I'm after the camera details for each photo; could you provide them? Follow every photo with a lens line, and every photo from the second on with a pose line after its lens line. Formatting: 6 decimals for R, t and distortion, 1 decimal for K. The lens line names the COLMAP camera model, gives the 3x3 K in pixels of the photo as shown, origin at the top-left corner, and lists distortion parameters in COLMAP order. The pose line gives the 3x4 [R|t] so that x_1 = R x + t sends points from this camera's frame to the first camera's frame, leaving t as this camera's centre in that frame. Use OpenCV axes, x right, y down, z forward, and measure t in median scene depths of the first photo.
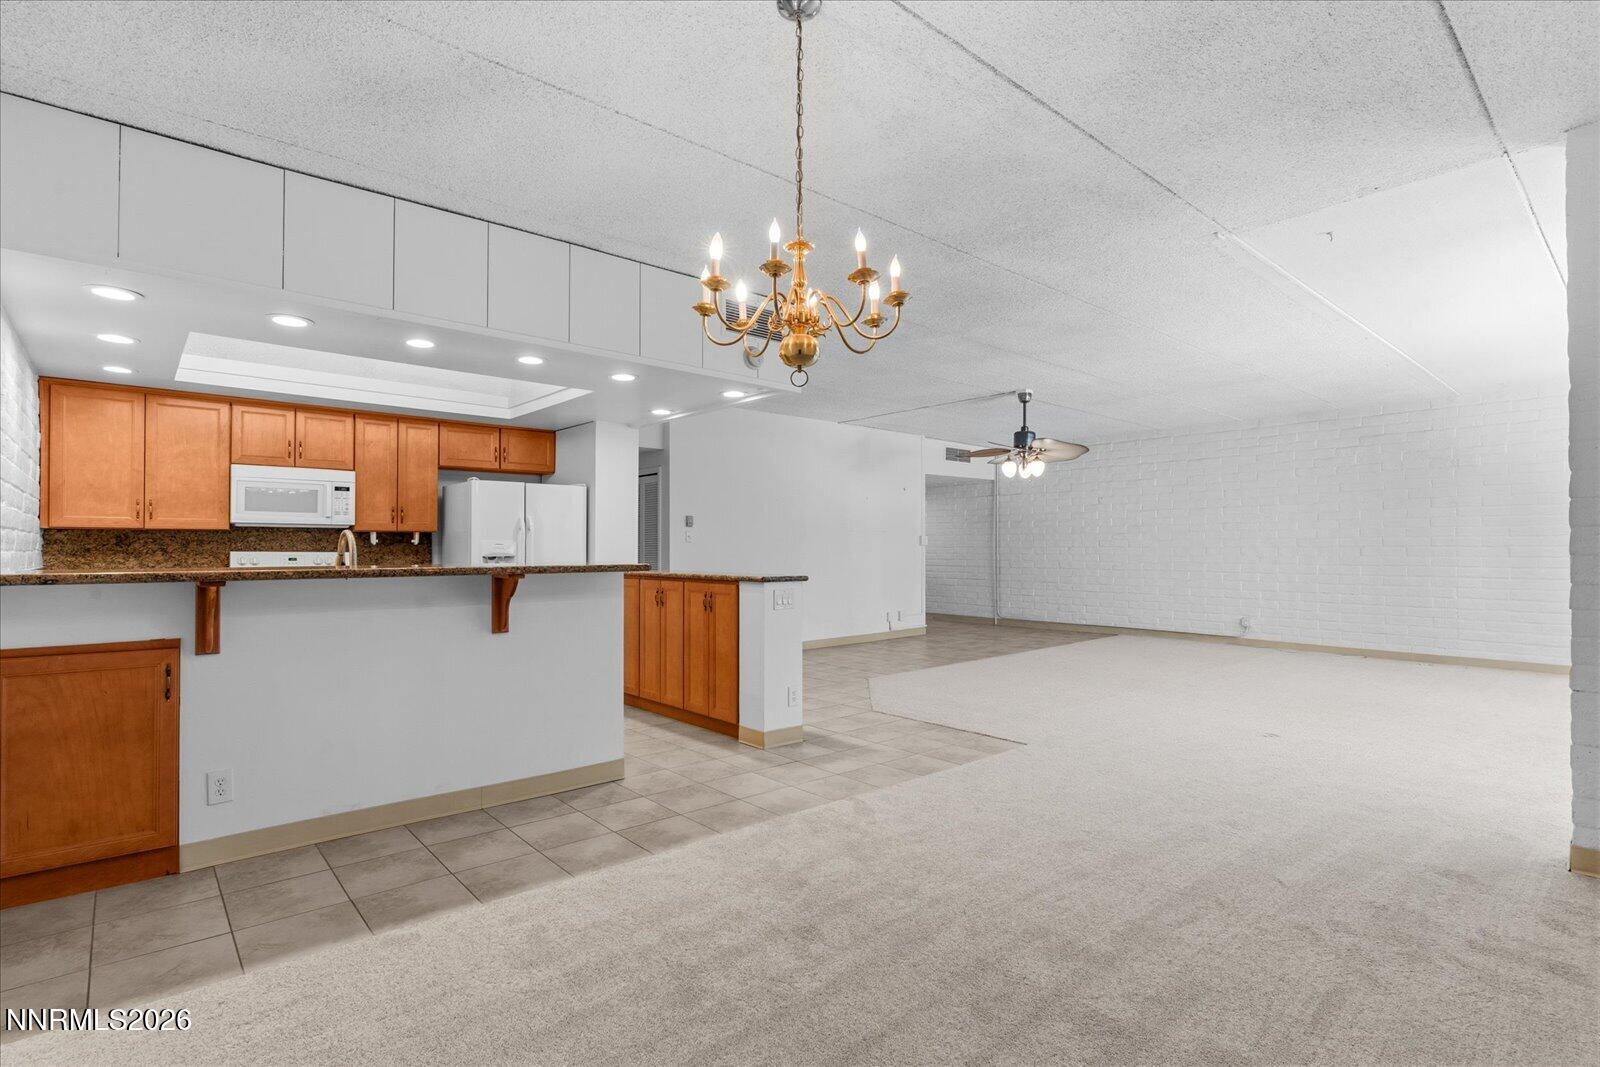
lens RADIAL K [[778.2, 0, 796.0], [0, 778.2, 540.2], [0, 0, 1]] dist [-0.003849, 0.000170]
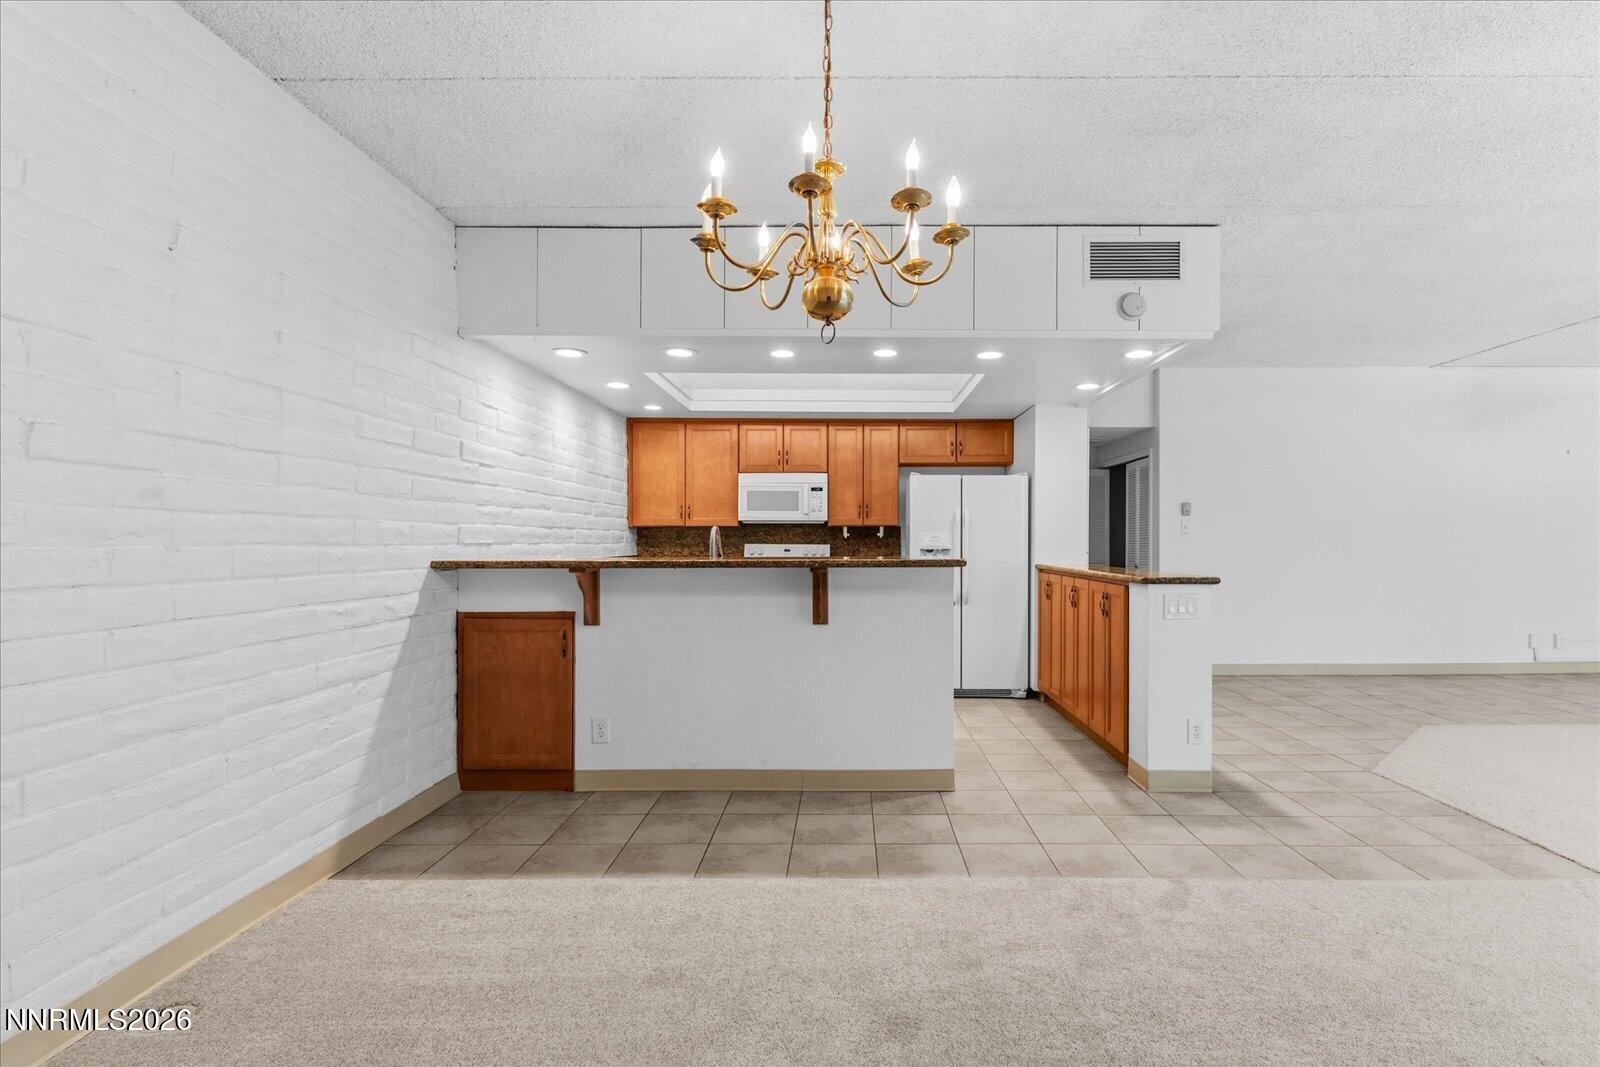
lens RADIAL K [[792.2, 0, 850.2], [0, 792.2, 539.8], [0, 0, 1]] dist [-0.000163, 0.000374]
pose [[0.757059, -0.001114, -0.653345, 0.223887], [0.007690, 0.999944, 0.007206, 0.000177], [0.653301, -0.010480, 0.757026, 0.157846]]
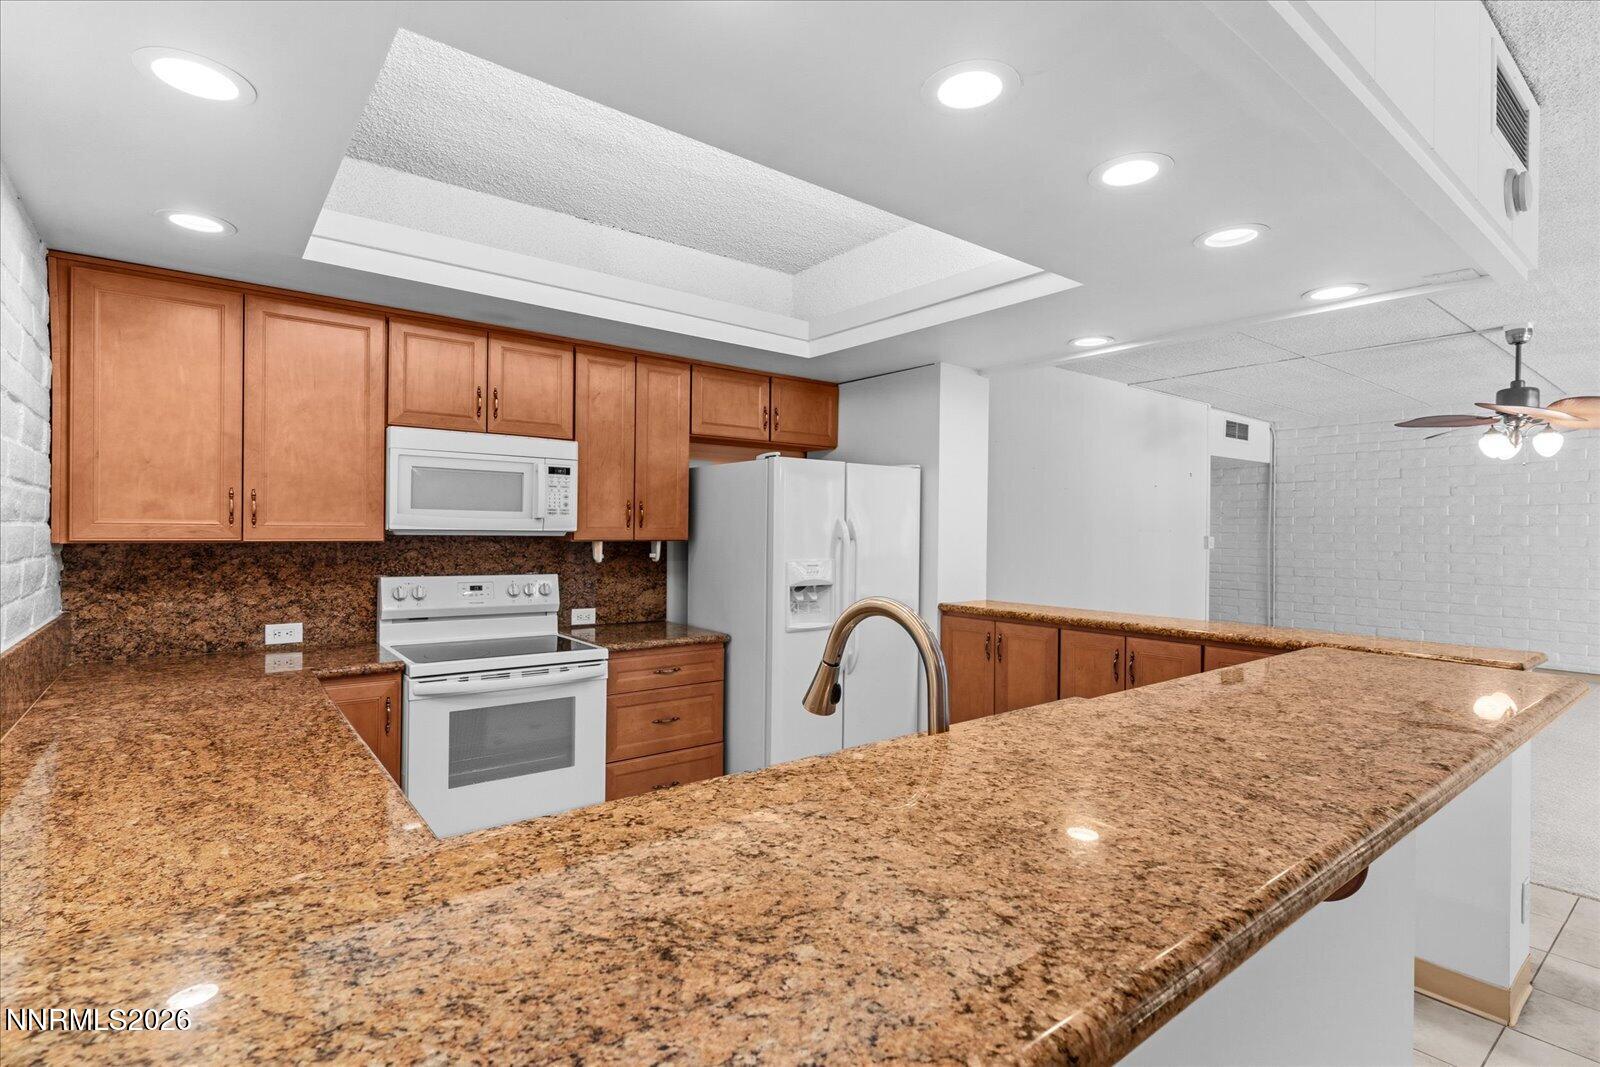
lens RADIAL K [[773.3, 0, 800.0], [0, 773.3, 533.5], [0, 0, 1]] dist [0.000473, 0.000025]
pose [[0.998842, 0.008079, -0.047437, -0.390739], [-0.007512, 0.999899, 0.012102, -0.028240], [0.047530, -0.011731, 0.998801, 0.439883]]
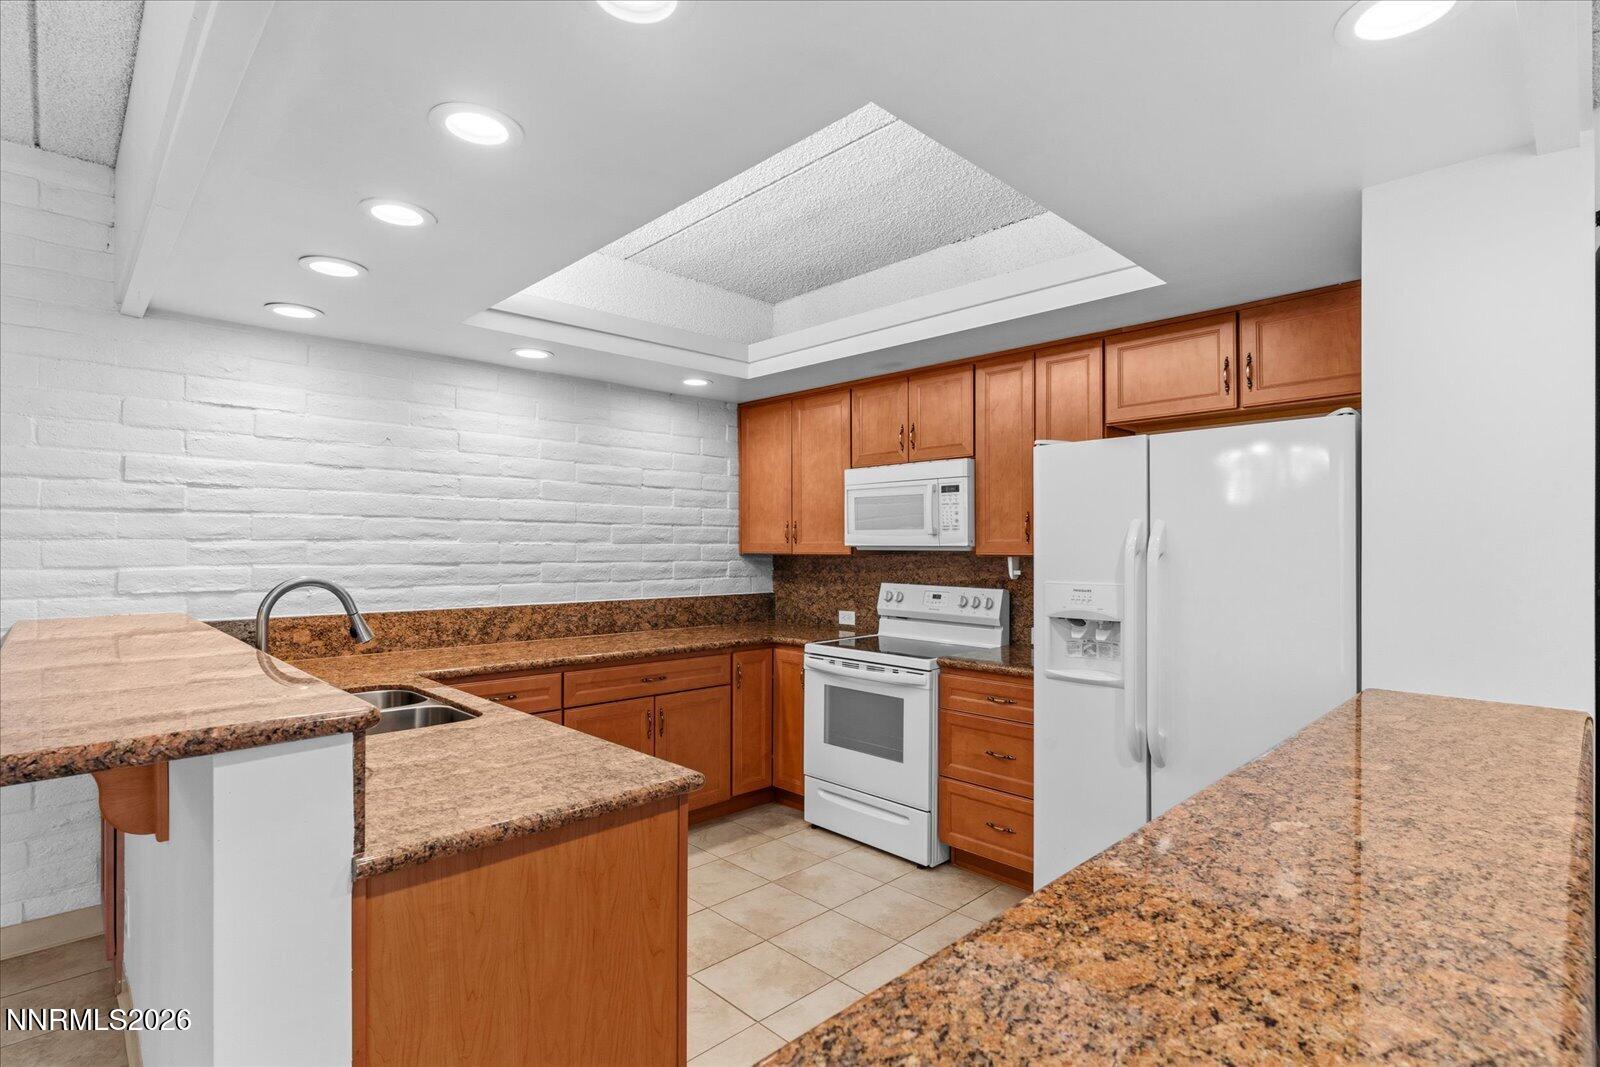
lens RADIAL K [[773.3, 0, 800.0], [0, 773.3, 533.5], [0, 0, 1]] dist [0.000473, 0.000025]
pose [[0.056204, -0.019207, -0.998235, 0.029532], [0.009320, 0.999781, -0.018712, -0.020766], [0.998376, -0.008252, 0.056371, 0.886735]]
